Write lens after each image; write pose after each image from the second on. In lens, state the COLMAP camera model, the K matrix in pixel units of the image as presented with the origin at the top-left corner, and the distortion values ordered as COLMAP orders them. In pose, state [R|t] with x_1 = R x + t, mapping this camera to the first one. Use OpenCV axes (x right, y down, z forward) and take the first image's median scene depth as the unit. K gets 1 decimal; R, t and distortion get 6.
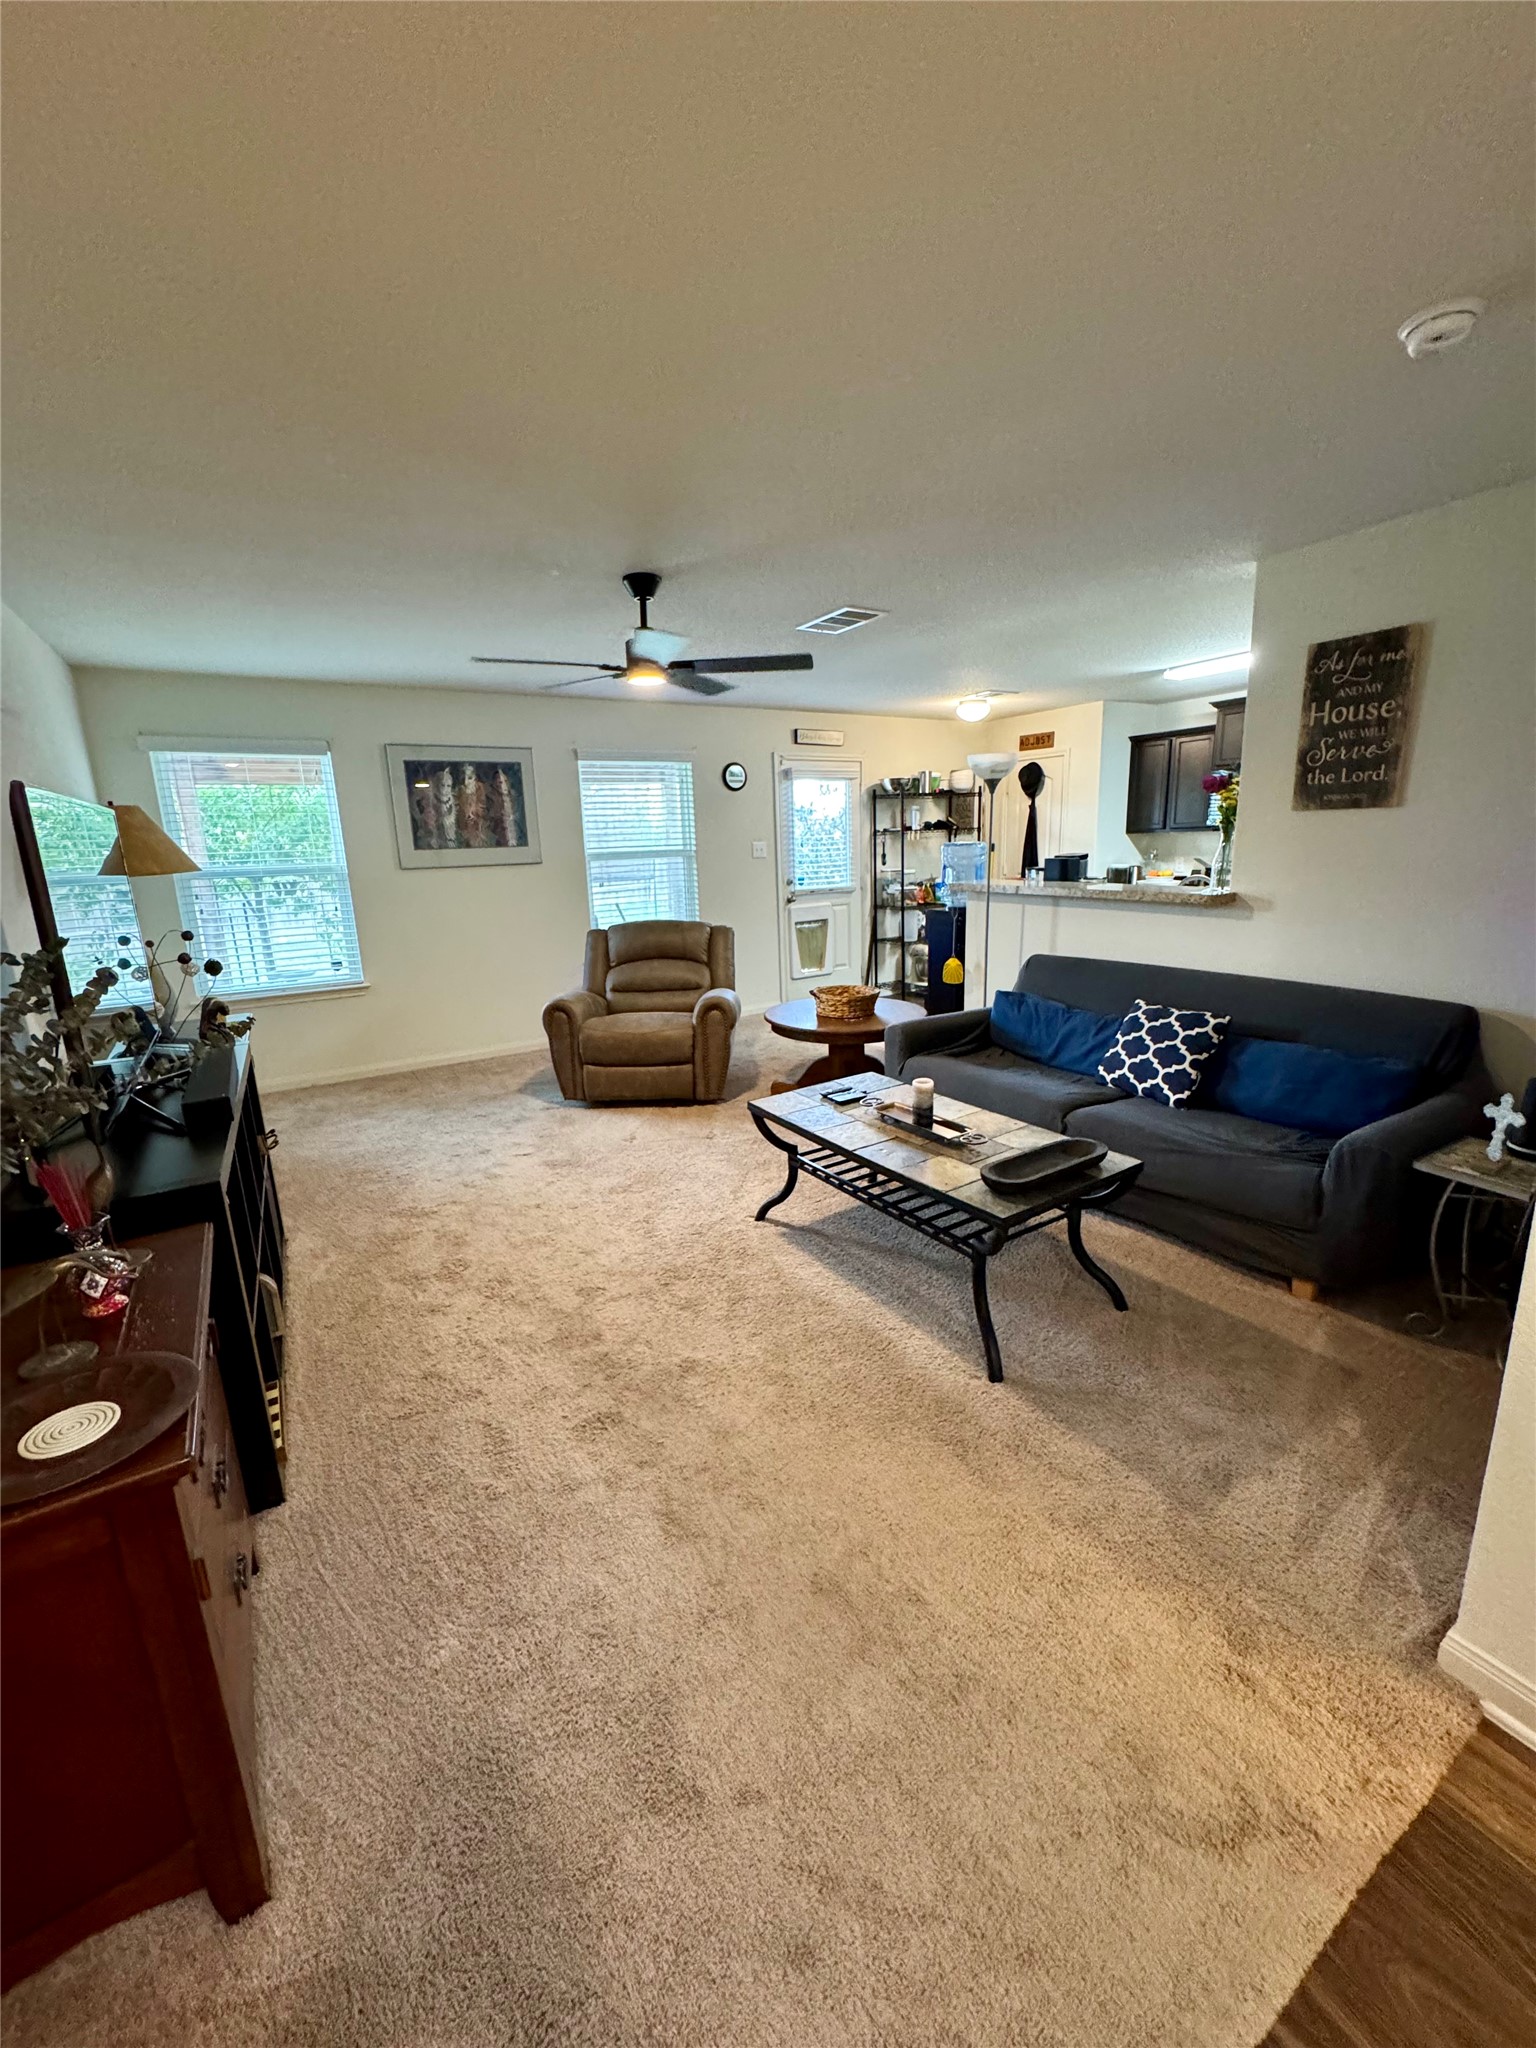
lens RADIAL K [[815.4, 0, 768.0], [0, 815.4, 1016.1], [0, 0, 1]] dist [-0.003523, 0.001041]
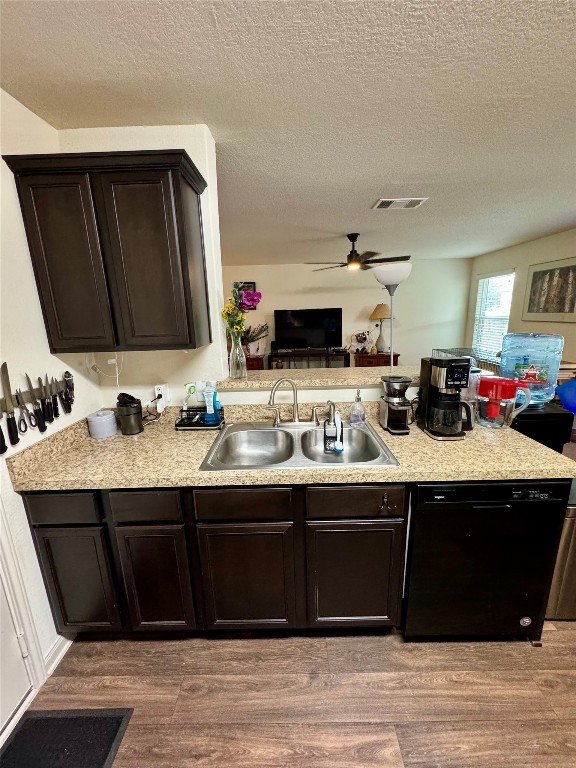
lens RADIAL K [[305.8, 0, 287.5], [0, 305.8, 384.1], [0, 0, 1]] dist [-0.003523, 0.001041]
pose [[-0.527820, 0.238801, -0.815095, 0.673687], [-0.139138, 0.922388, 0.360334, -0.246416], [0.837882, 0.303602, -0.453629, 0.938575]]
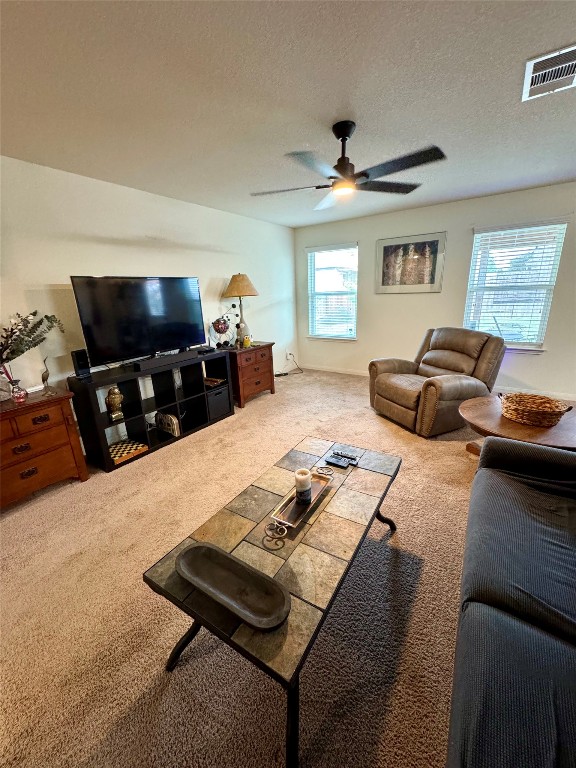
lens RADIAL K [[305.8, 0, 289.6], [0, 305.8, 382.7], [0, 0, 1]] dist [-0.003523, 0.001041]
pose [[0.419787, 0.277244, -0.864242, 0.309841], [-0.172823, 0.959199, 0.223760, -0.091807], [0.891017, 0.055429, 0.450574, 0.403734]]
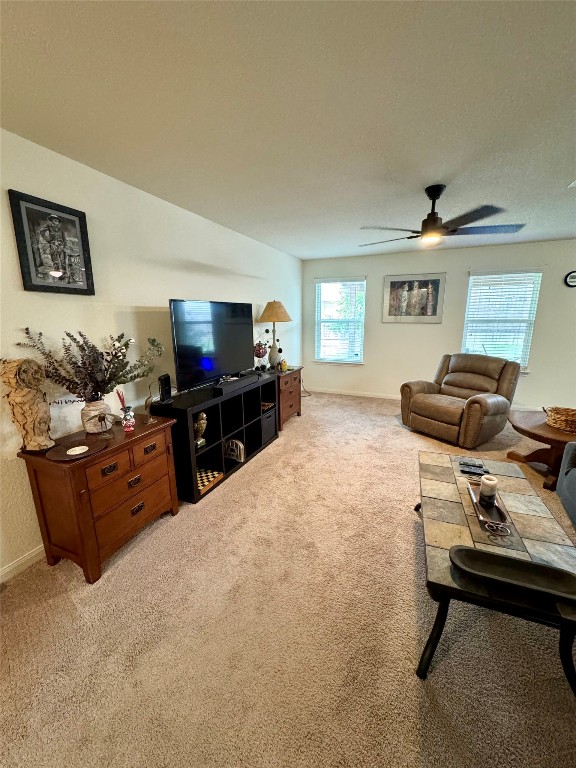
lens RADIAL K [[305.8, 0, 289.6], [0, 305.8, 382.6], [0, 0, 1]] dist [-0.003523, 0.001041]
pose [[0.582320, 0.204186, -0.786900, 0.209127], [-0.187054, 0.975626, 0.114733, -0.050175], [0.791148, 0.080382, 0.606320, 0.180200]]
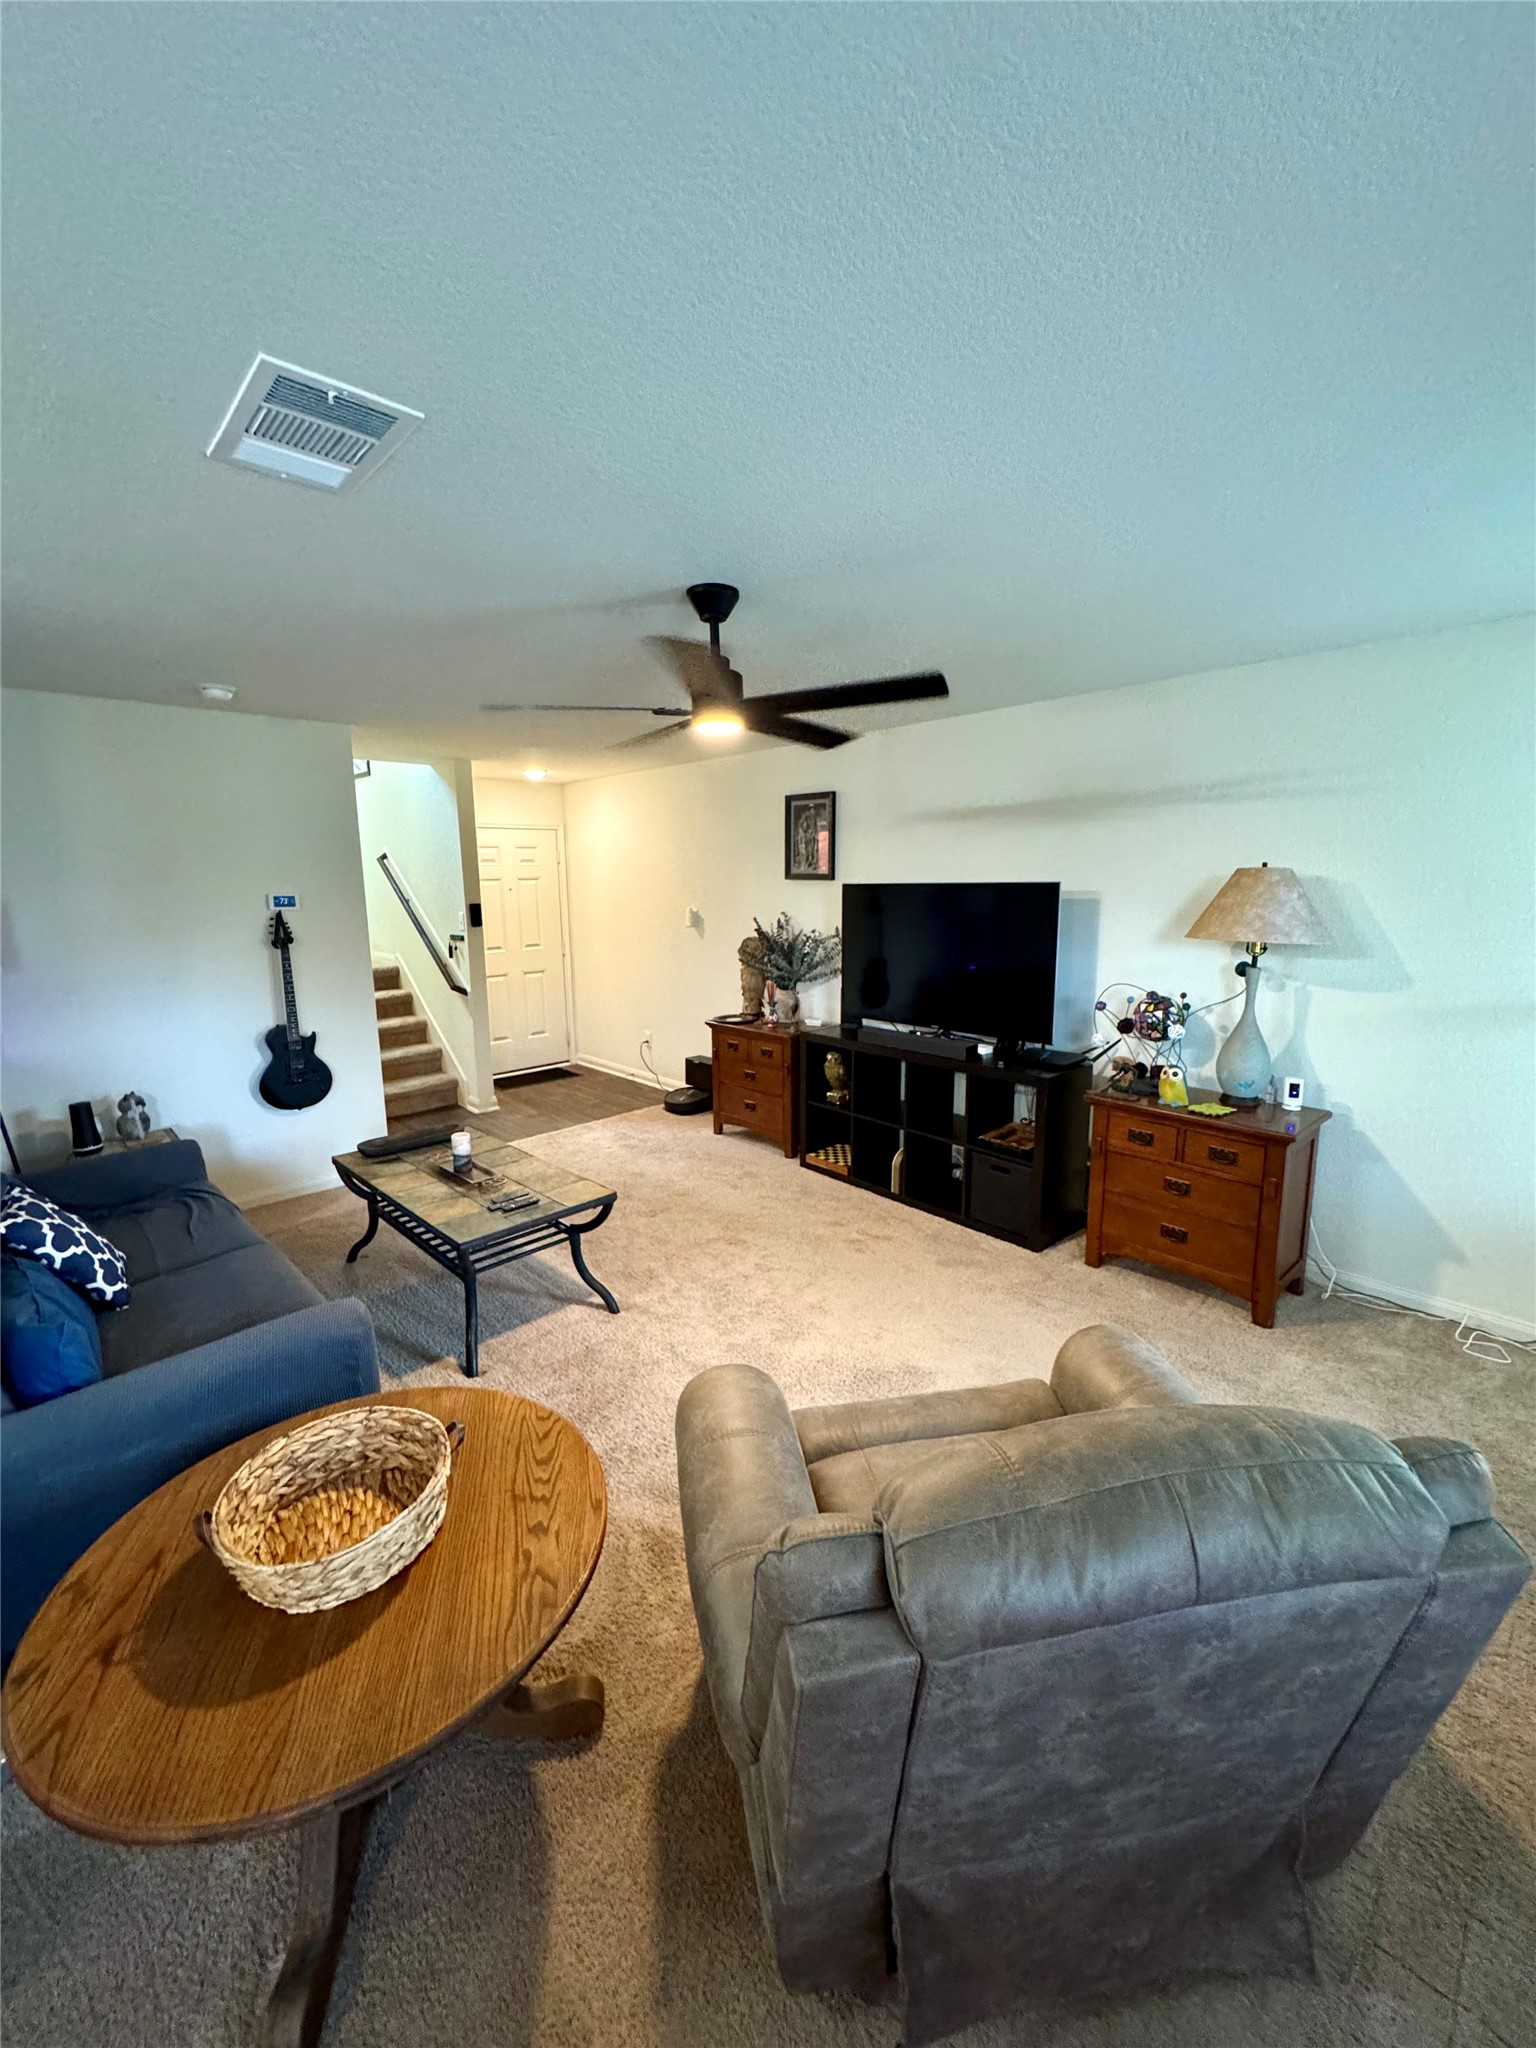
lens RADIAL K [[815.4, 0, 770.9], [0, 815.4, 1029.3], [0, 0, 1]] dist [-0.003523, 0.001041]
pose [[-0.977692, 0.079696, -0.194339, -0.018979], [-0.003010, 0.919812, 0.392347, -0.286017], [0.210024, 0.384179, -0.899053, 1.137861]]
